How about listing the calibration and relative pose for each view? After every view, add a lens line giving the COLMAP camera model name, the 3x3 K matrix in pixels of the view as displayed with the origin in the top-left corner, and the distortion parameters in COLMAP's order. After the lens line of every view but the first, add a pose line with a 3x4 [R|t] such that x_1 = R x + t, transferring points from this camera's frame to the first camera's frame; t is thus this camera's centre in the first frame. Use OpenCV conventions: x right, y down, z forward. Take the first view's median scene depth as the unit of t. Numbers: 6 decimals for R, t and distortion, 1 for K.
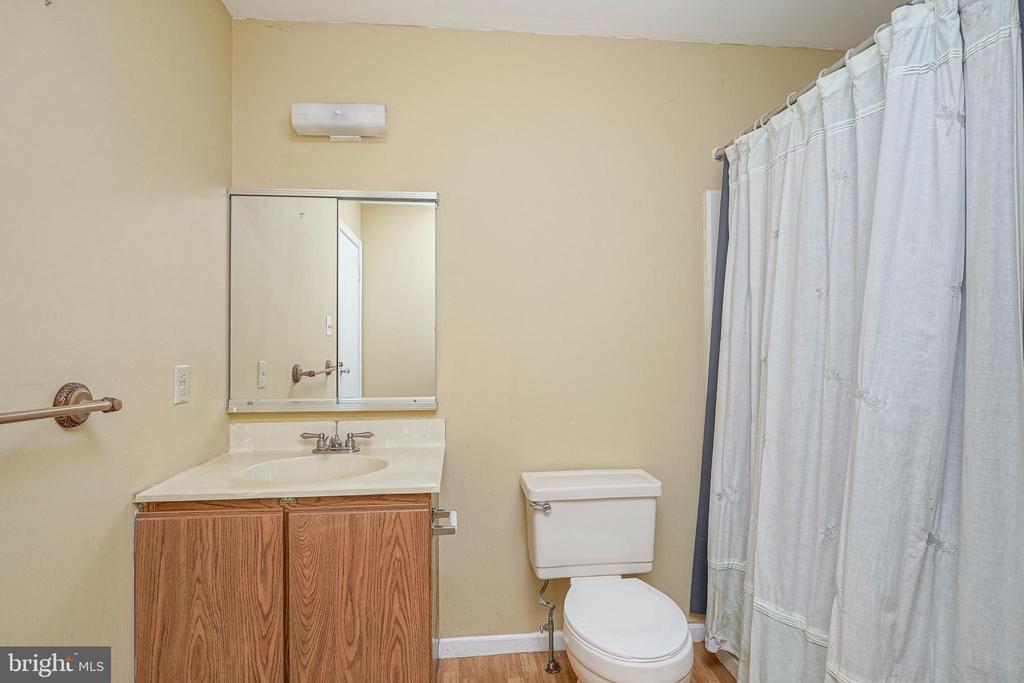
lens RADIAL K [[511.2, 0, 514.3], [0, 511.2, 345.4], [0, 0, 1]] dist [-0.006195, 0.004412]
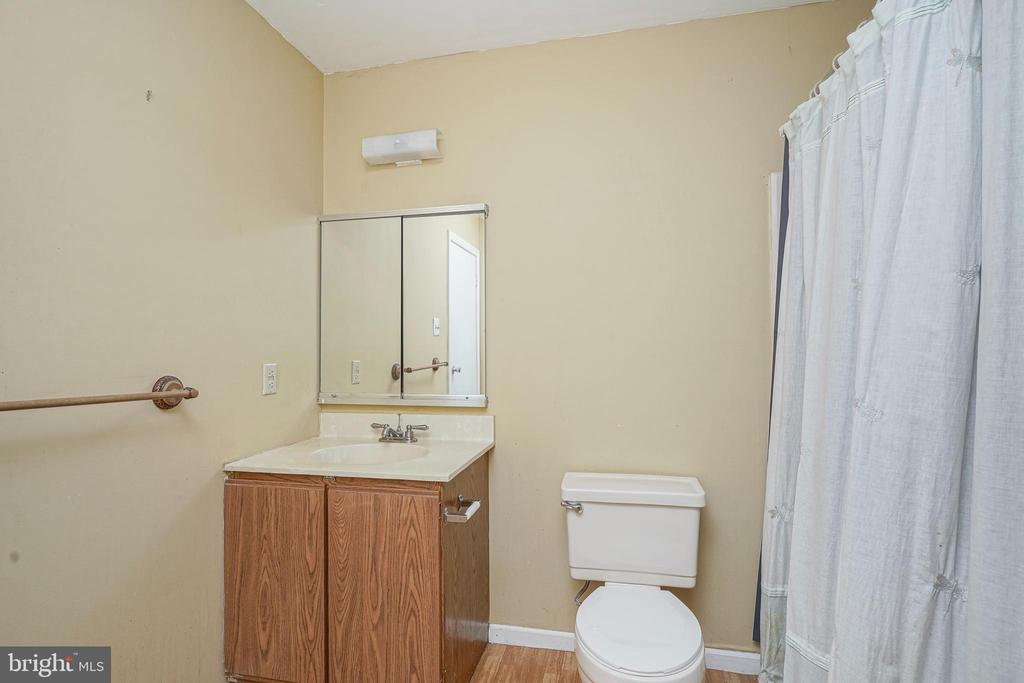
lens RADIAL K [[511.2, 0, 522.5], [0, 511.2, 341.3], [0, 0, 1]] dist [-0.006195, 0.004412]
pose [[0.949867, -0.007674, -0.312561, 0.350104], [0.004932, 0.999942, -0.009561, -0.000284], [0.312616, 0.007540, 0.949850, 0.014932]]
